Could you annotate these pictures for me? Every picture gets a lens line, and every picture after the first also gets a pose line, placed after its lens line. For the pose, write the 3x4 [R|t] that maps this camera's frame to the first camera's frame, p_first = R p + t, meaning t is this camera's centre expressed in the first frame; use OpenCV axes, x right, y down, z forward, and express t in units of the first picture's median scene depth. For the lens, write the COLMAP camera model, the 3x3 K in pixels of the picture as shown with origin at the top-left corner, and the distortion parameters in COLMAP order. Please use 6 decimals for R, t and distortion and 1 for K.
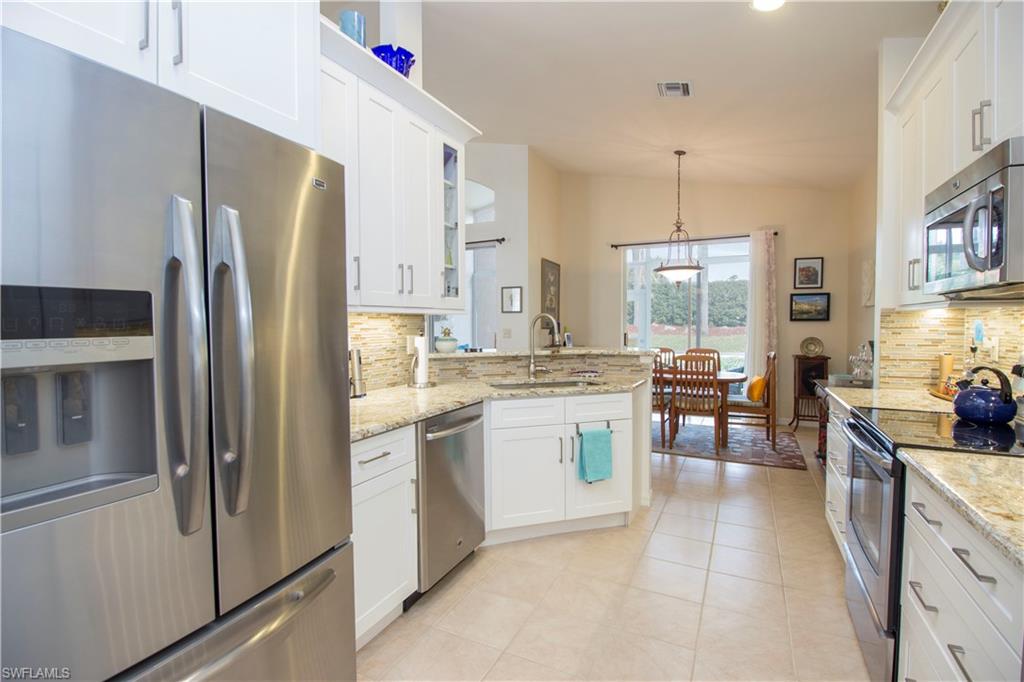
lens RADIAL K [[467.1, 0, 512.7], [0, 467.1, 335.5], [0, 0, 1]] dist [-0.002131, -0.000108]
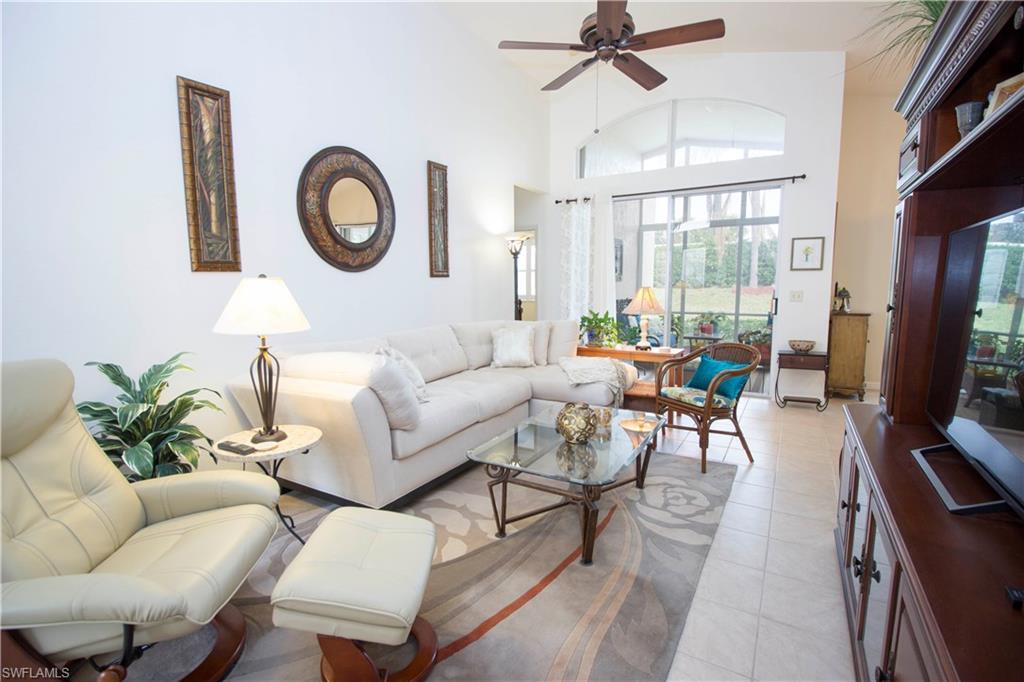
lens RADIAL K [[482.5, 0, 511.1], [0, 482.5, 337.8], [0, 0, 1]] dist [0.014410, 0.000195]
pose [[0.997518, 0.009905, -0.069709, -0.481081], [-0.004105, 0.996553, 0.082851, -0.000197], [0.070289, -0.082359, 0.994121, 0.133650]]
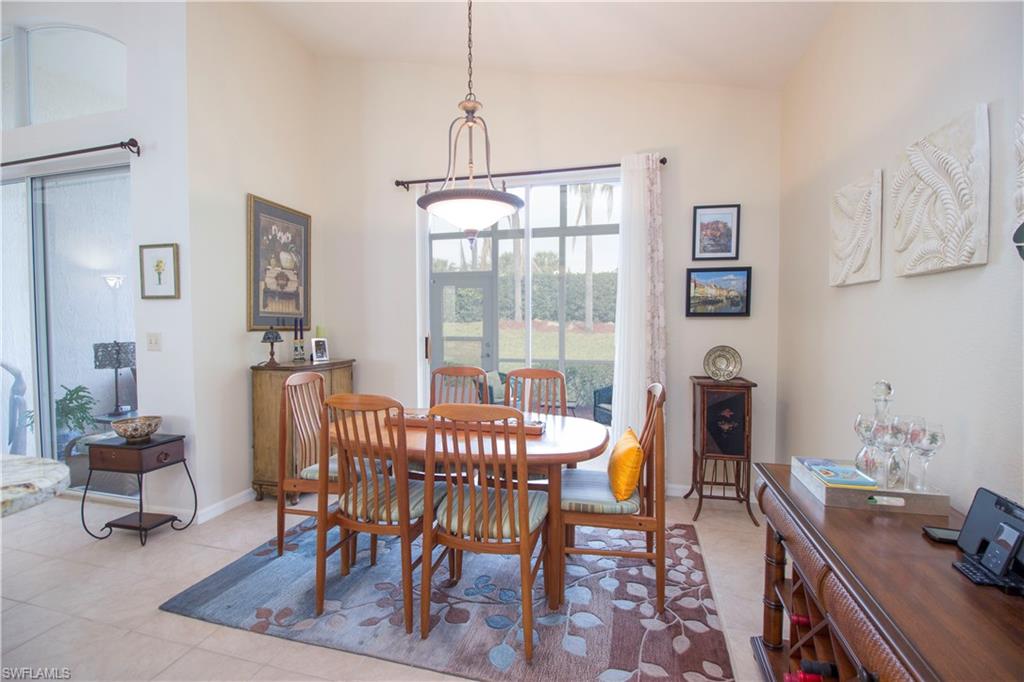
lens RADIAL K [[467.1, 0, 512.7], [0, 467.1, 335.5], [0, 0, 1]] dist [-0.002131, -0.000108]
pose [[0.979051, -0.007101, 0.203492, 0.272935], [0.004916, 0.999925, 0.011240, -0.015620], [-0.203556, -0.010004, 0.979012, 0.489097]]
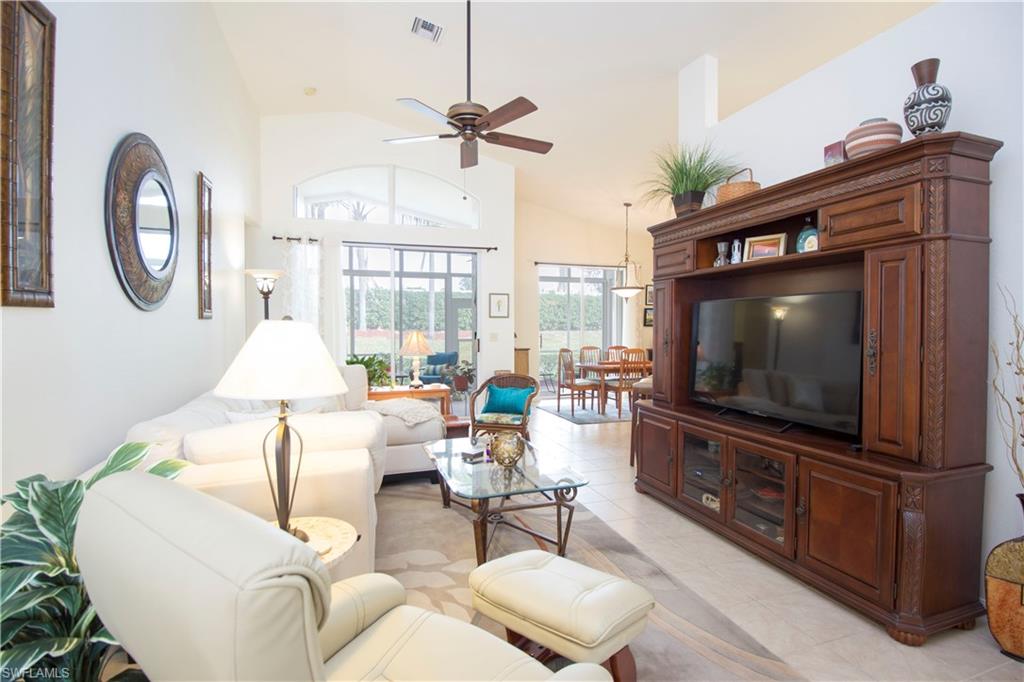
lens RADIAL K [[480.8, 0, 512.0], [0, 480.8, 341.0], [0, 0, 1]] dist [-0.000499, -0.000573]
pose [[0.701421, -0.018403, 0.712510, -0.826552], [0.018867, 0.999796, 0.007250, -0.002596], [-0.712498, 0.008357, 0.701625, 0.216347]]
